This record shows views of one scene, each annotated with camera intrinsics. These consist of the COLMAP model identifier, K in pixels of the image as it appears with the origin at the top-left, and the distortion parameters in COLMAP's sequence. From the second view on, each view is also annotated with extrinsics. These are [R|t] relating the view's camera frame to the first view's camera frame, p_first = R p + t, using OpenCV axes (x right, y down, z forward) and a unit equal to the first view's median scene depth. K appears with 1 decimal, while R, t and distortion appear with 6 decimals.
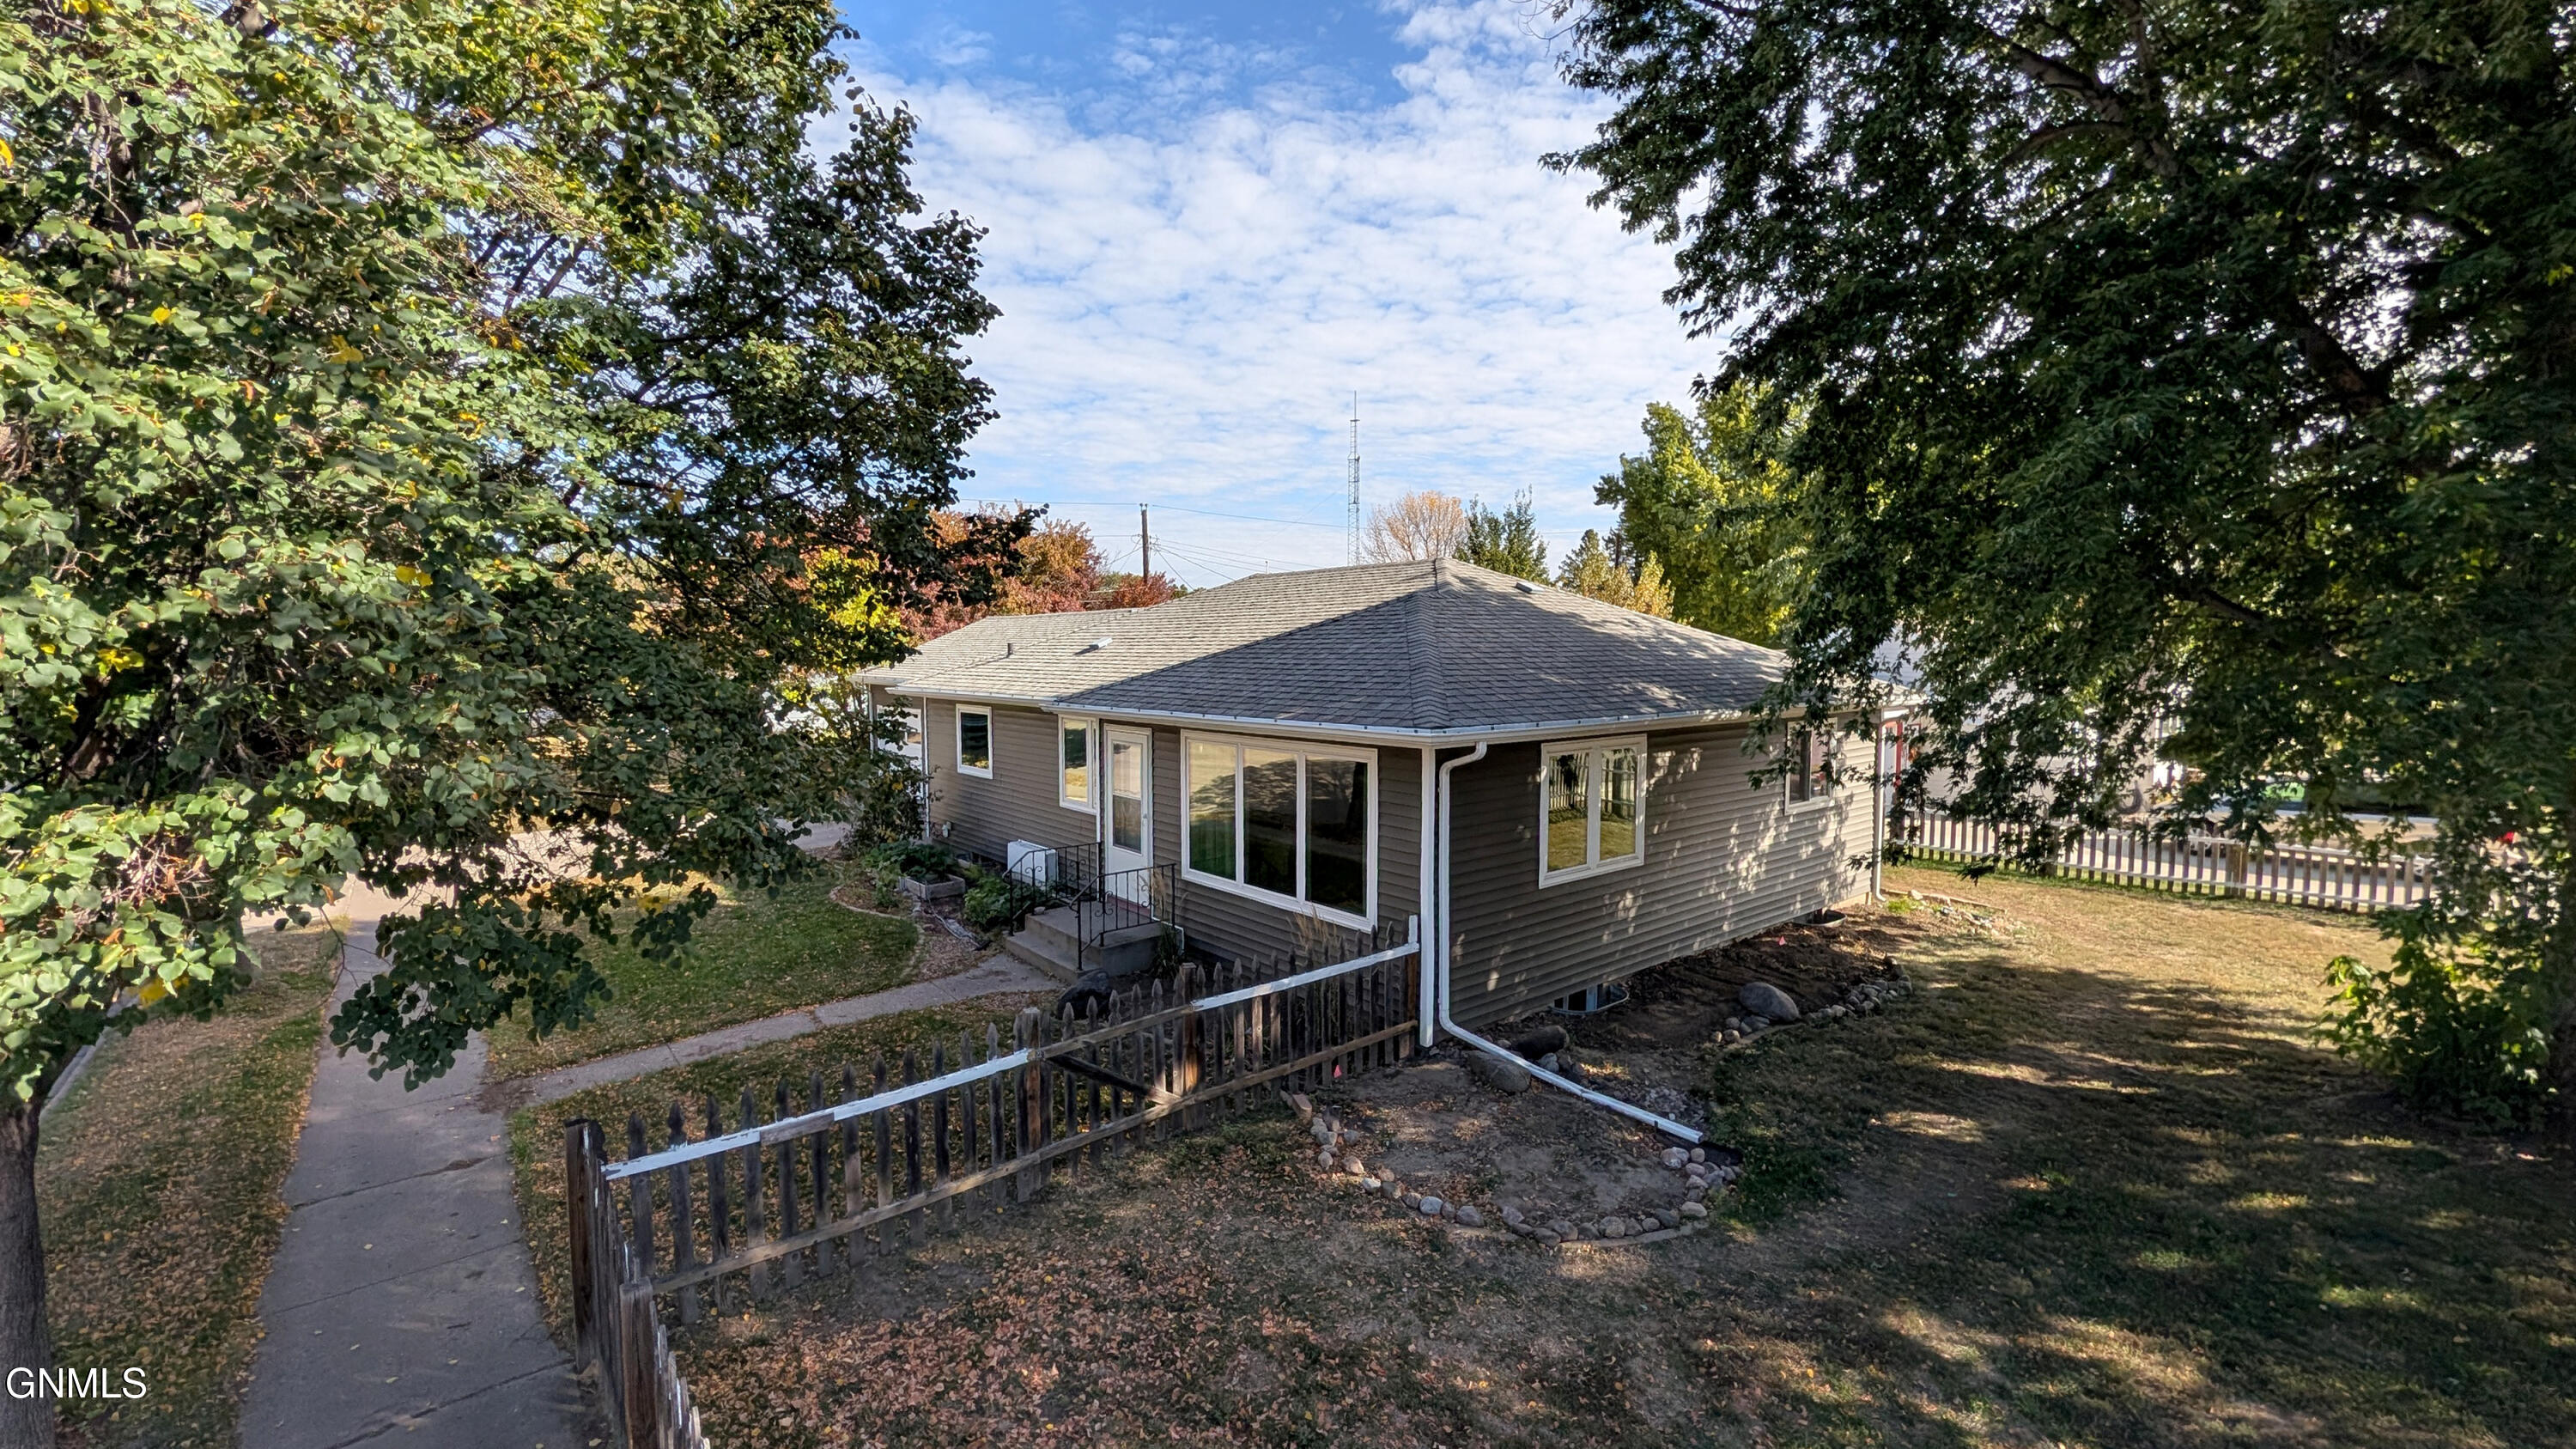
lens RADIAL K [[1056.8, 0, 1279.7], [0, 1056.8, 724.5], [0, 0, 1]] dist [-0.009519, -0.000153]
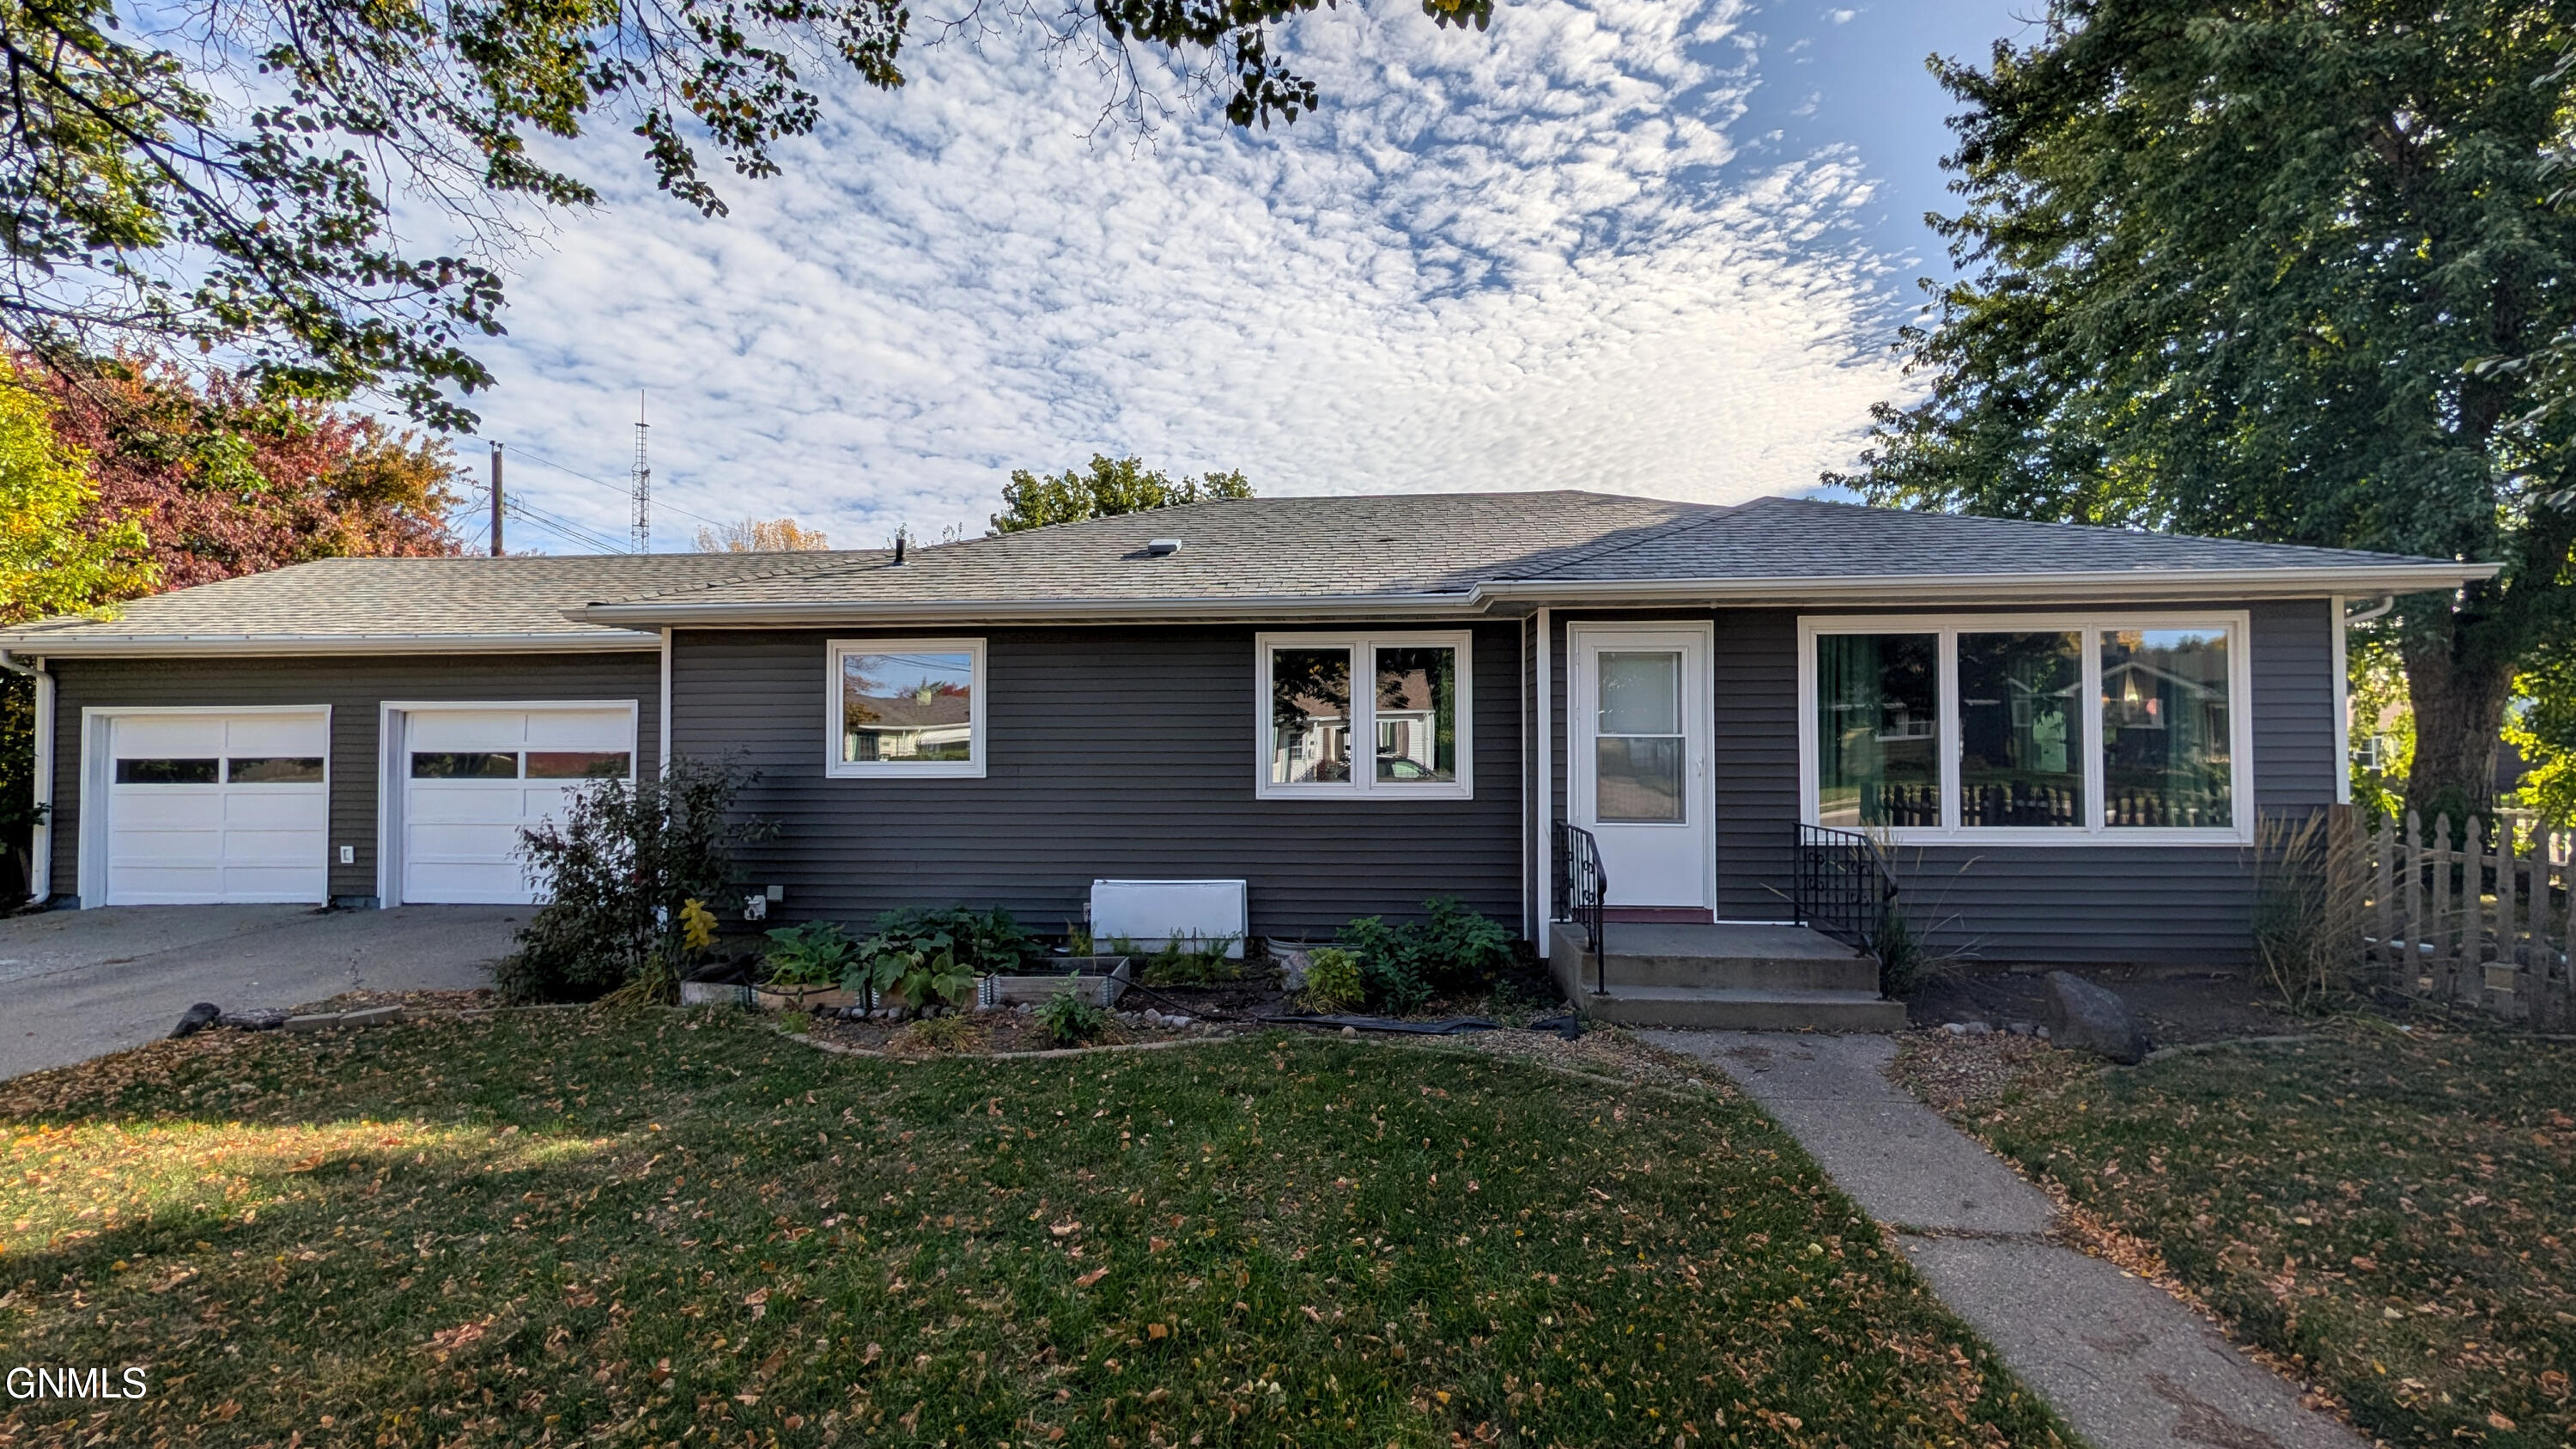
lens RADIAL K [[981.9, 0, 1288.2], [0, 981.9, 722.0], [0, 0, 1]] dist [0.000538, -0.000338]
pose [[0.681450, 0.017501, 0.731656, -0.838286], [0.052393, 0.995983, -0.072621, 0.107704], [-0.729987, 0.087821, 0.677795, 0.898818]]
